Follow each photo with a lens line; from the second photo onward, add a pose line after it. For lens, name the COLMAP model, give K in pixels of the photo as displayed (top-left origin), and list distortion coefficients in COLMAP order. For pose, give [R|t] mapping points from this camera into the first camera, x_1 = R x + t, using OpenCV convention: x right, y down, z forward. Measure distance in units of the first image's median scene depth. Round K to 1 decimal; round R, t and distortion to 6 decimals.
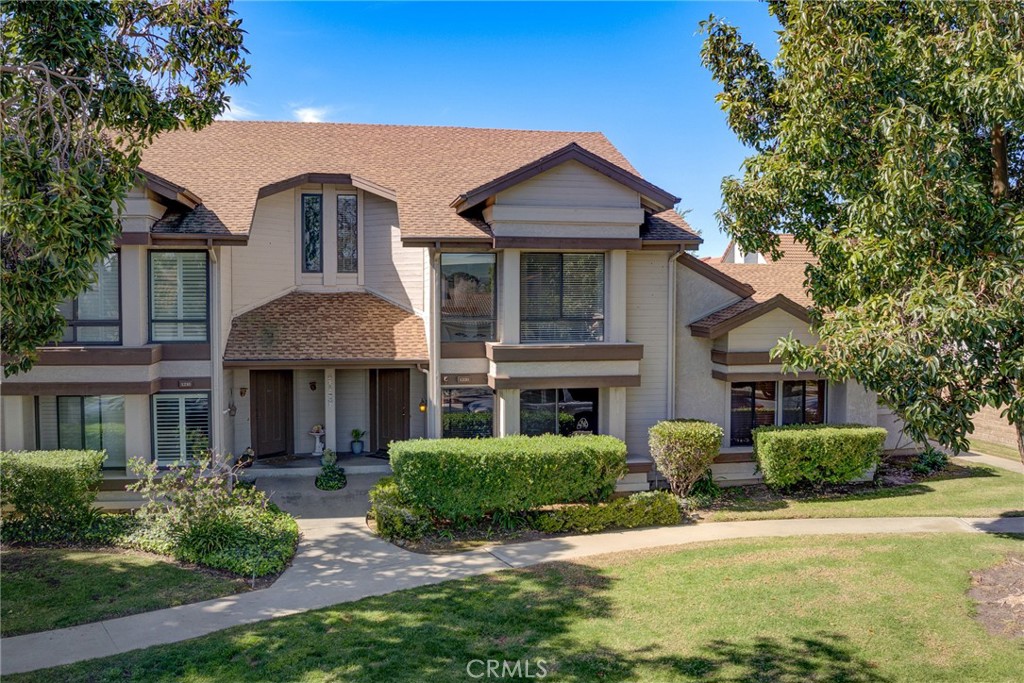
lens RADIAL K [[843.5, 0, 512.0], [0, 843.5, 341.5], [0, 0, 1]] dist [-0.104639, -0.016337]
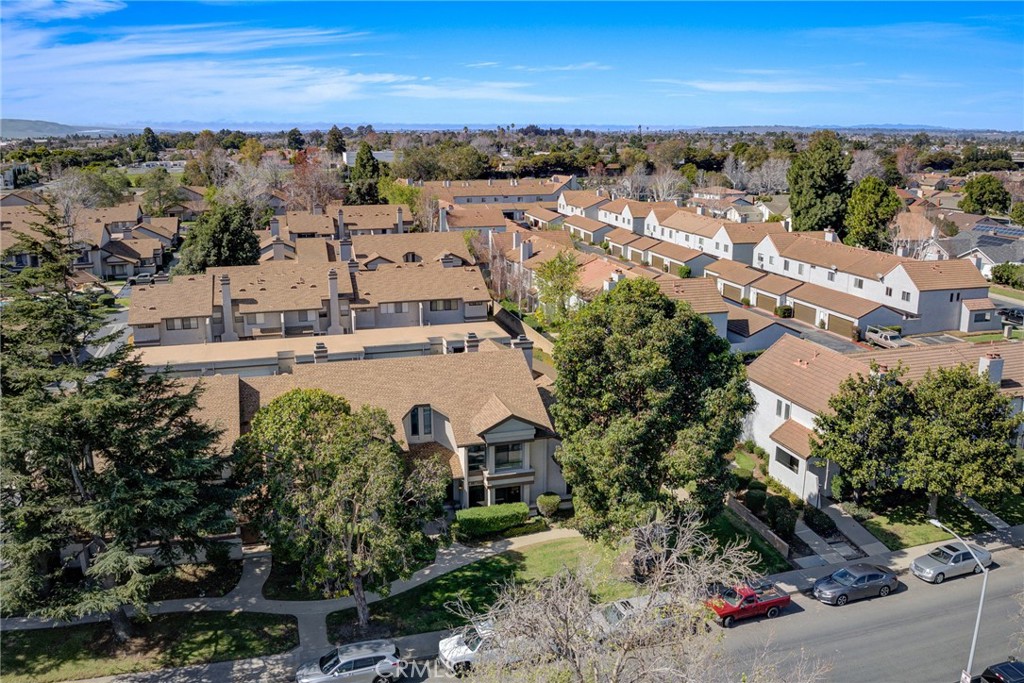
lens RADIAL K [[843.5, 0, 512.0], [0, 843.5, 341.5], [0, 0, 1]] dist [-0.104639, -0.016337]
pose [[0.994729, -0.019984, 0.100572, -0.228253], [-0.001304, 0.978278, 0.207293, -1.110442], [-0.102530, -0.206332, 0.973095, -1.897351]]
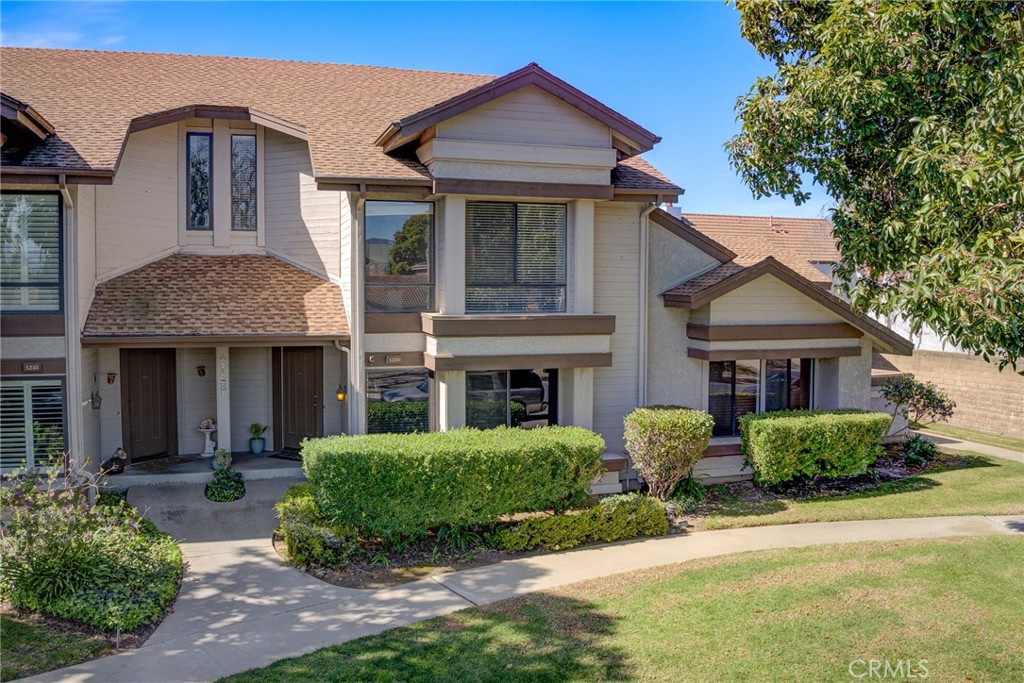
lens RADIAL K [[843.5, 0, 512.0], [0, 843.5, 341.5], [0, 0, 1]] dist [-0.104639, -0.016337]
pose [[0.992604, -0.004491, 0.121311, -0.044359], [0.003239, 0.999939, 0.010515, 0.020642], [-0.121351, -0.010044, 0.992559, 0.201960]]
